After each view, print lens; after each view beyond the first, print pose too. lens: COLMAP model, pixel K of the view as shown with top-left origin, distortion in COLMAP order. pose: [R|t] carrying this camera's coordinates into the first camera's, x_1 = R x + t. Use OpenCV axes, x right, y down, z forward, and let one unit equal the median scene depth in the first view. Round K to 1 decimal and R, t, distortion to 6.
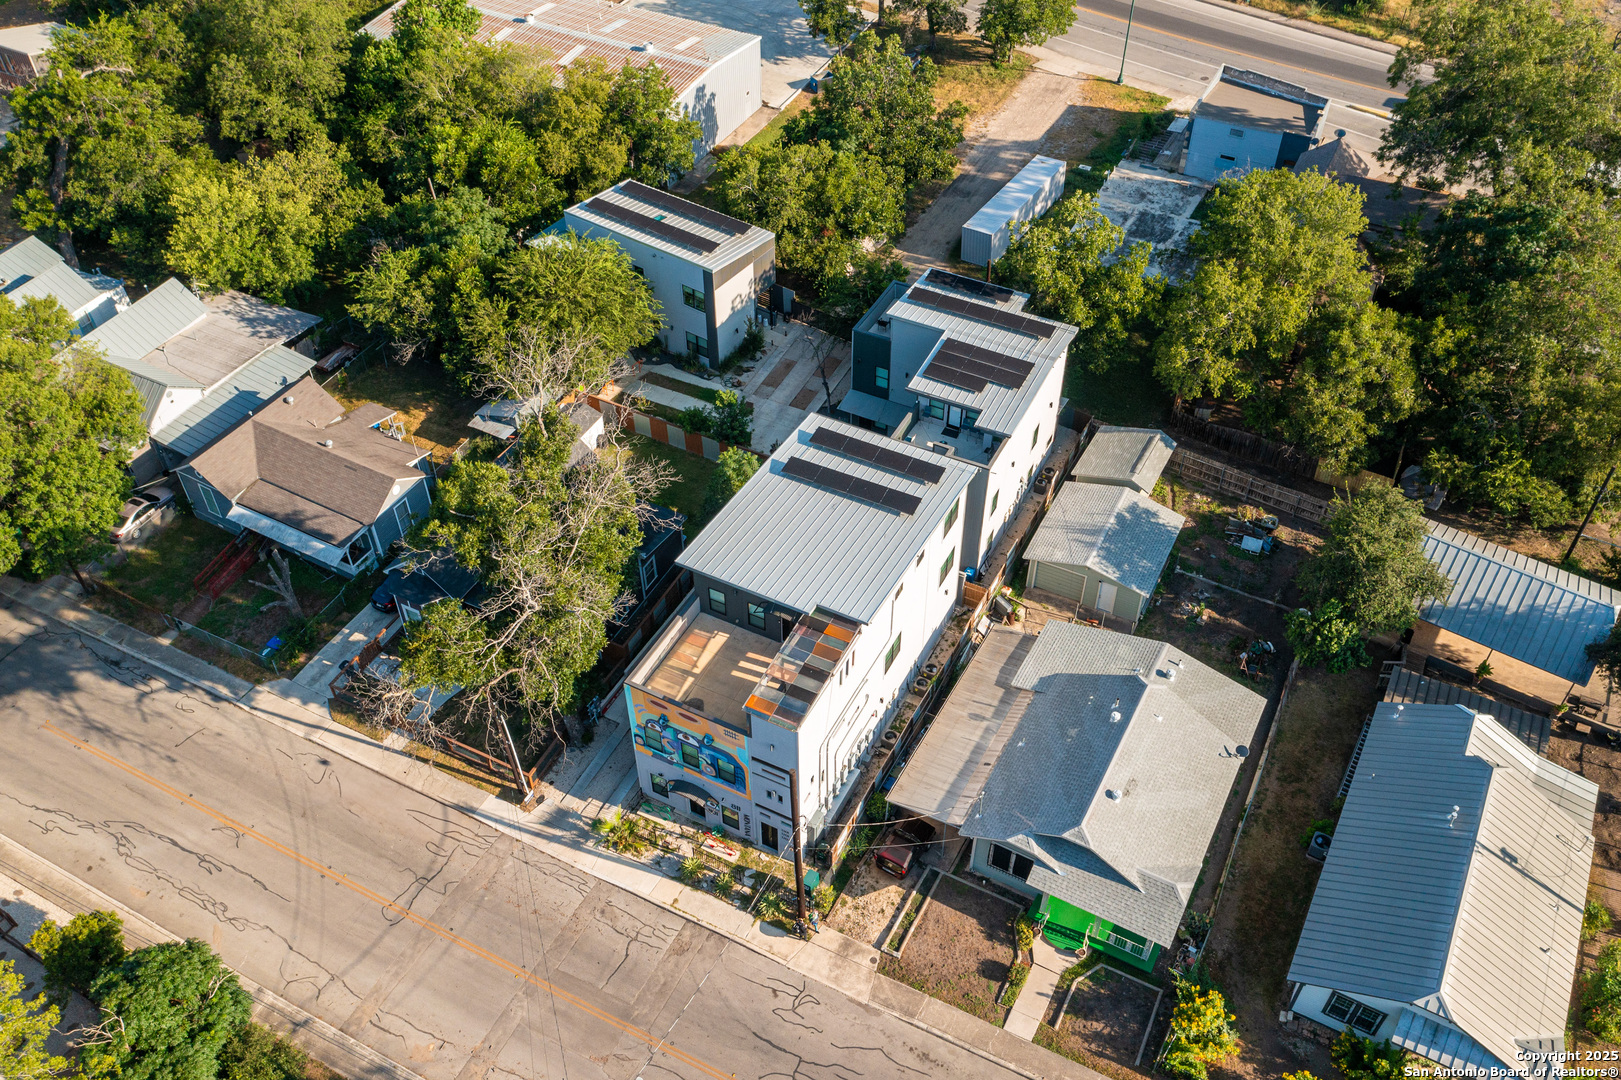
lens RADIAL K [[1311.8, 0, 811.4], [0, 1311.8, 577.0], [0, 0, 1]] dist [0.000143, -0.001087]
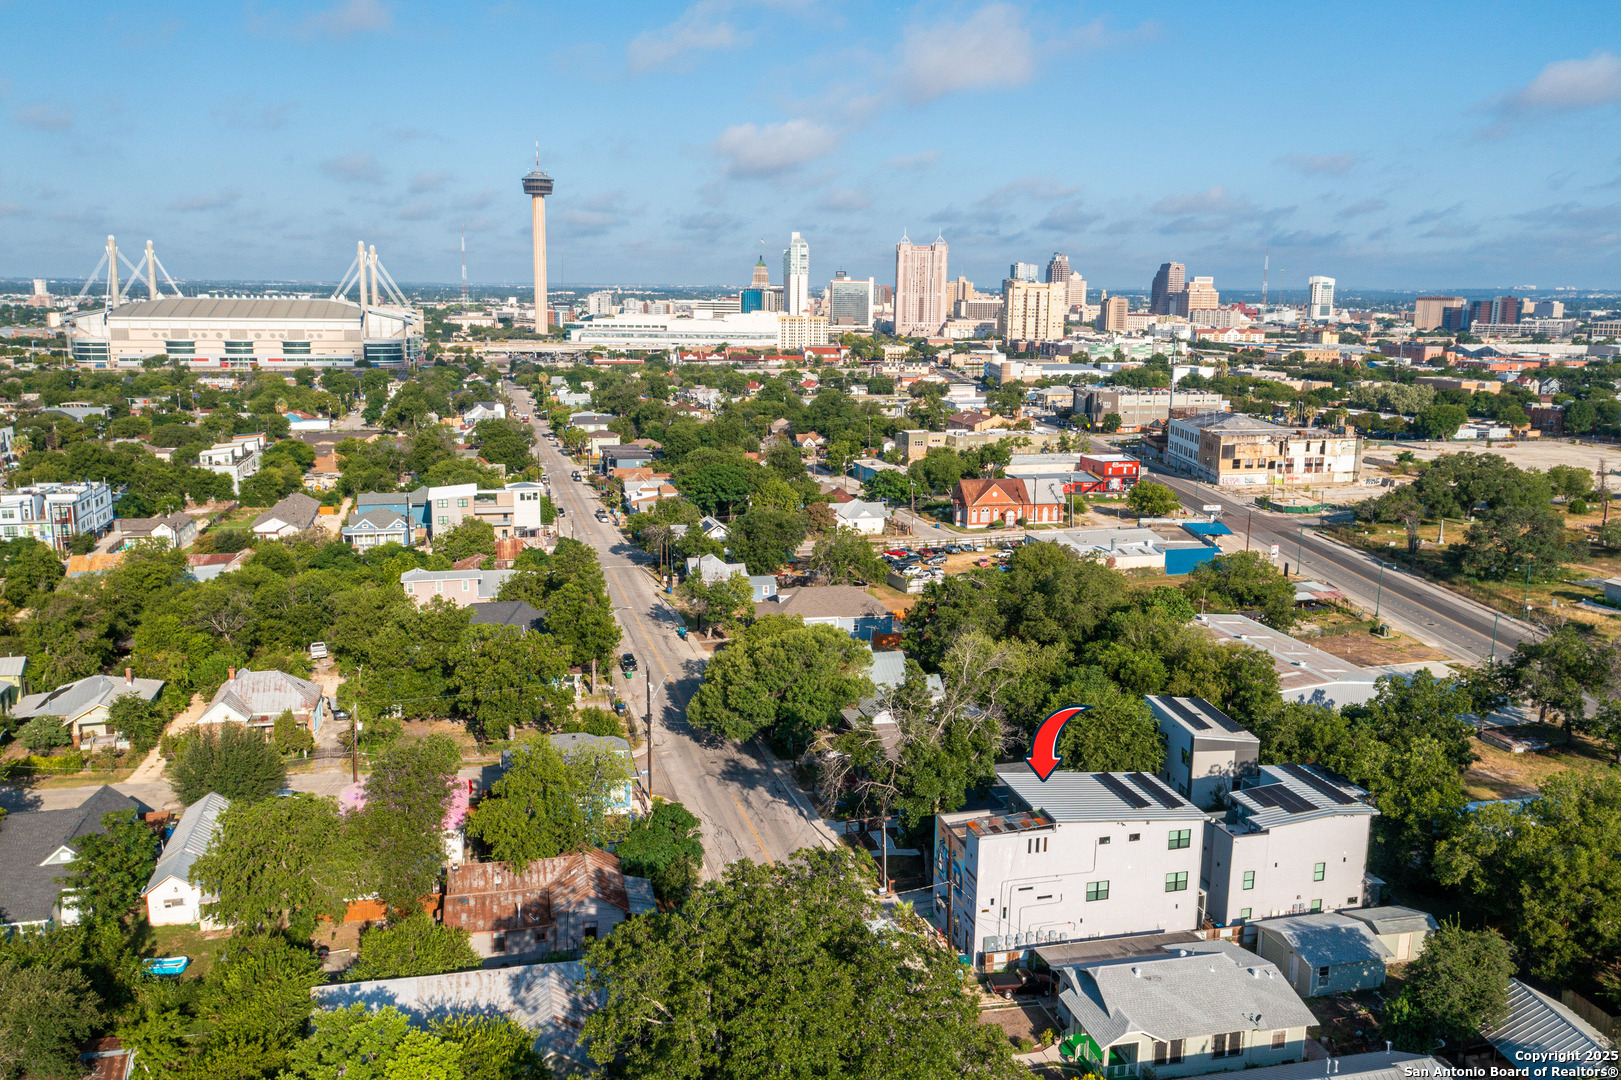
lens RADIAL K [[1270.5, 0, 810.5], [0, 1270.5, 540.0], [0, 0, 1]] dist [-0.008149, -0.006704]
pose [[0.678809, 0.157095, -0.717314, 0.700267], [-0.534002, 0.776127, -0.335362, 0.349534], [0.504044, 0.610694, 0.610731, -0.280963]]
